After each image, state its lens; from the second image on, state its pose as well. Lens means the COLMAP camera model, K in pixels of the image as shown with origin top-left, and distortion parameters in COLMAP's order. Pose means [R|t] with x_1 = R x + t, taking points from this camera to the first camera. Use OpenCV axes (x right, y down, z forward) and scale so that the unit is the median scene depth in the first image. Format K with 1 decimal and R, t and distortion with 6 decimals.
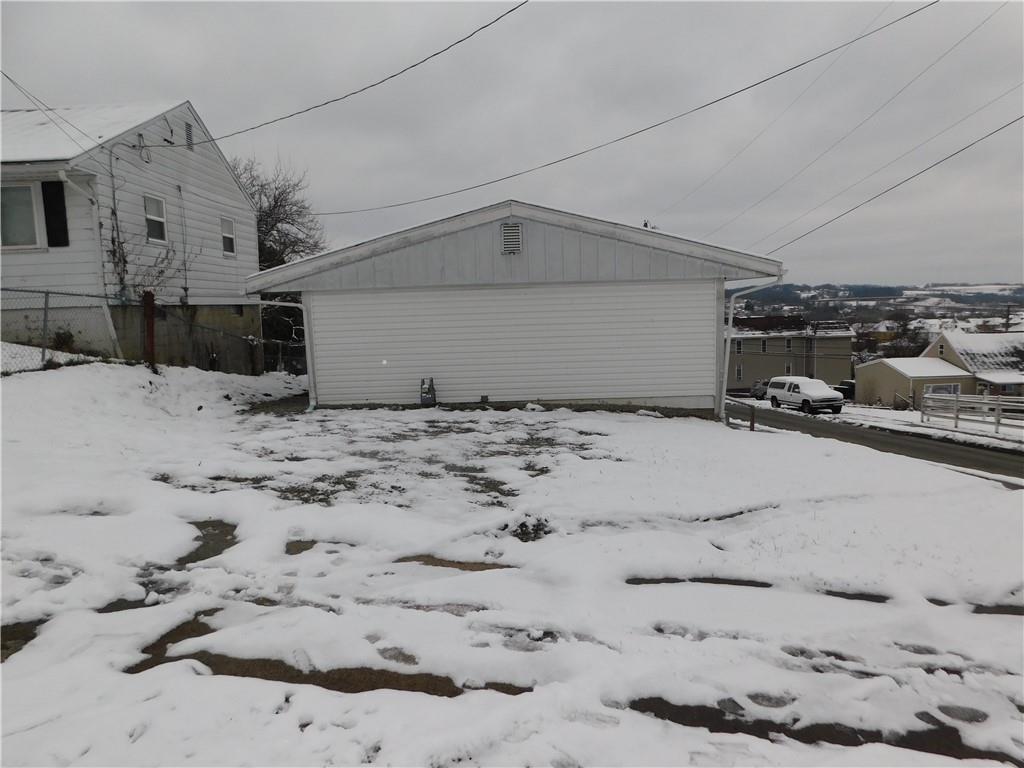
lens RADIAL K [[673.5, 0, 517.8], [0, 673.5, 381.9], [0, 0, 1]] dist [-0.077511, 0.058274]
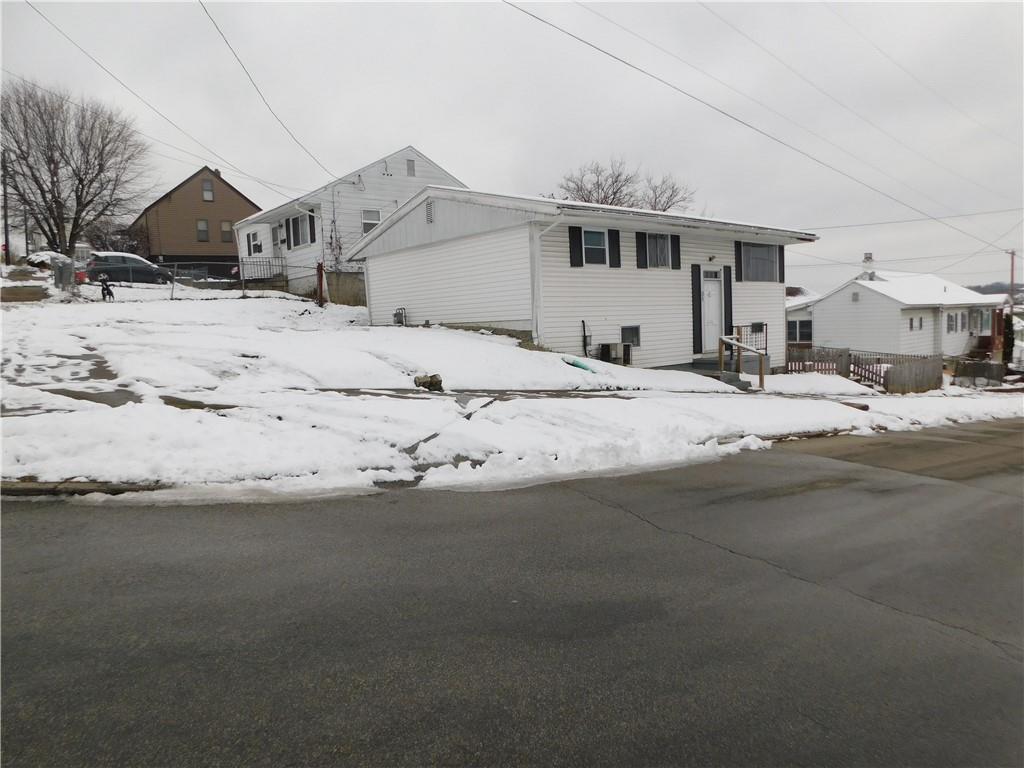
lens RADIAL K [[670.7, 0, 510.5], [0, 670.7, 382.2], [0, 0, 1]] dist [-0.047892, 0.002246]
pose [[0.647922, 0.072540, -0.758244, 1.231371], [-0.059996, 0.997222, 0.044135, 0.083730], [0.759340, 0.016895, 0.650475, 0.179277]]
